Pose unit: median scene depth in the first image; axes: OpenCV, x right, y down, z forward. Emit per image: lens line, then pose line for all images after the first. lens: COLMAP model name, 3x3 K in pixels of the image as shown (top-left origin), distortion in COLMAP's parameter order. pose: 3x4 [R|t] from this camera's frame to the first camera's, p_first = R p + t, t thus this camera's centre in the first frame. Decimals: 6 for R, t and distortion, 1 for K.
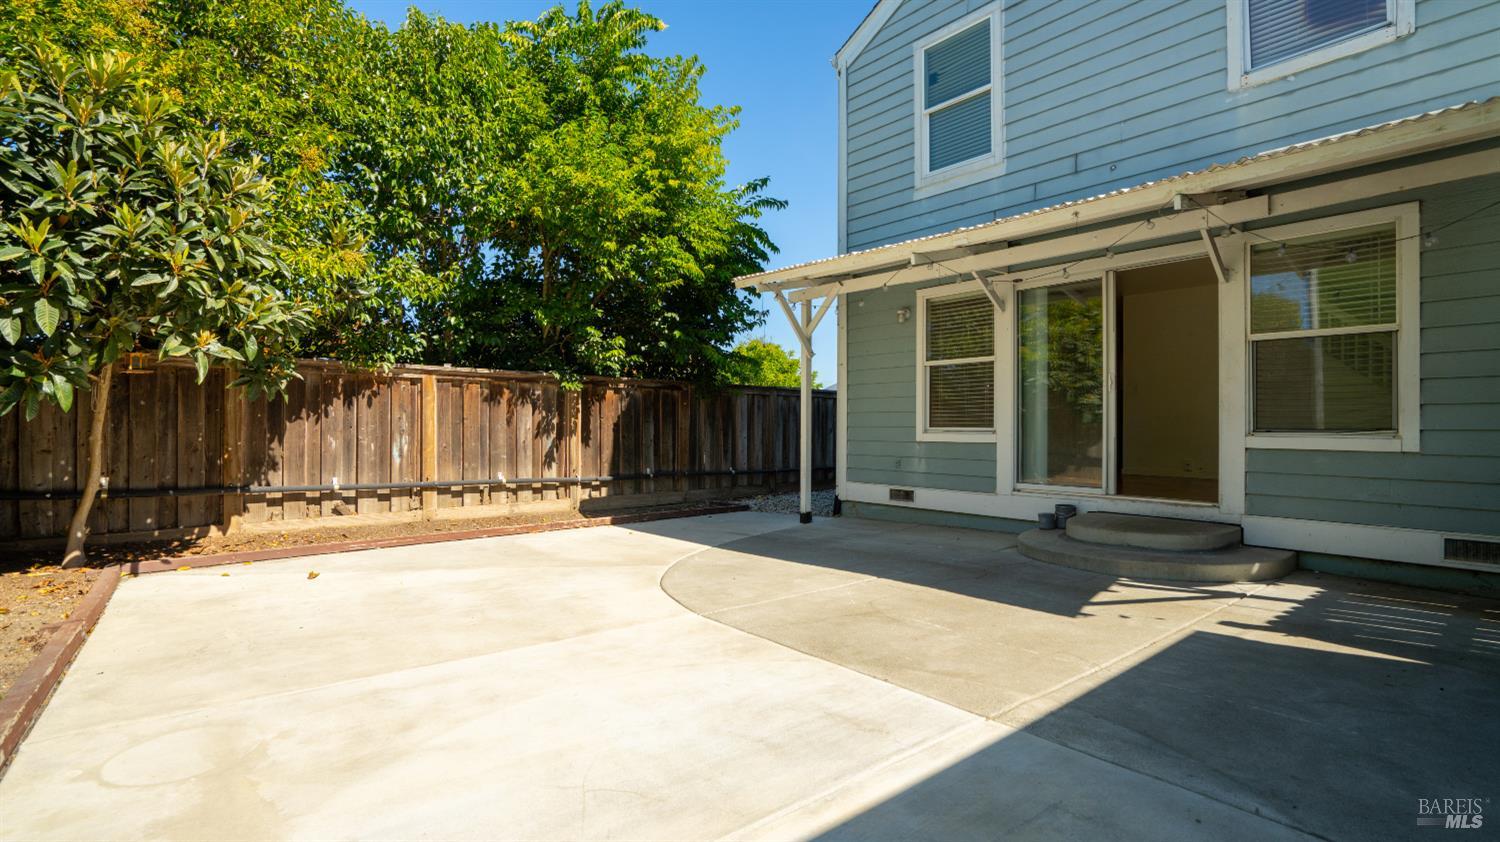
lens RADIAL K [[689.1, 0, 747.0], [0, 689.1, 421.6], [0, 0, 1]] dist [-0.054682, 0.019146]
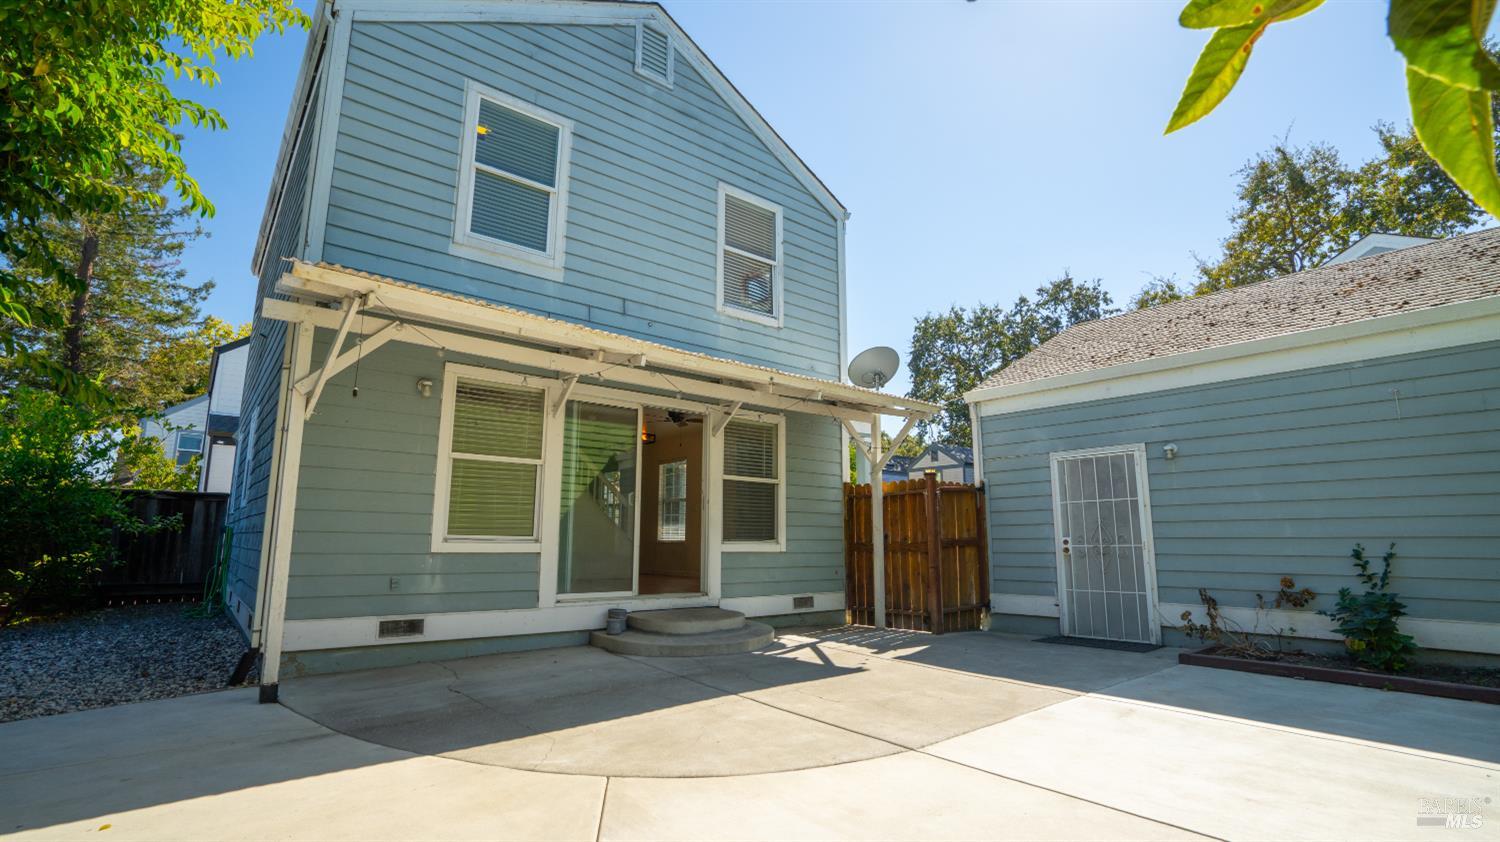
lens RADIAL K [[692.3, 0, 746.6], [0, 692.3, 421.3], [0, 0, 1]] dist [-0.055507, 0.019638]
pose [[-0.004426, 0.165273, 0.986238, -0.576893], [-0.014511, 0.986133, -0.165321, 0.005175], [-0.999885, -0.015042, -0.001966, 0.697771]]
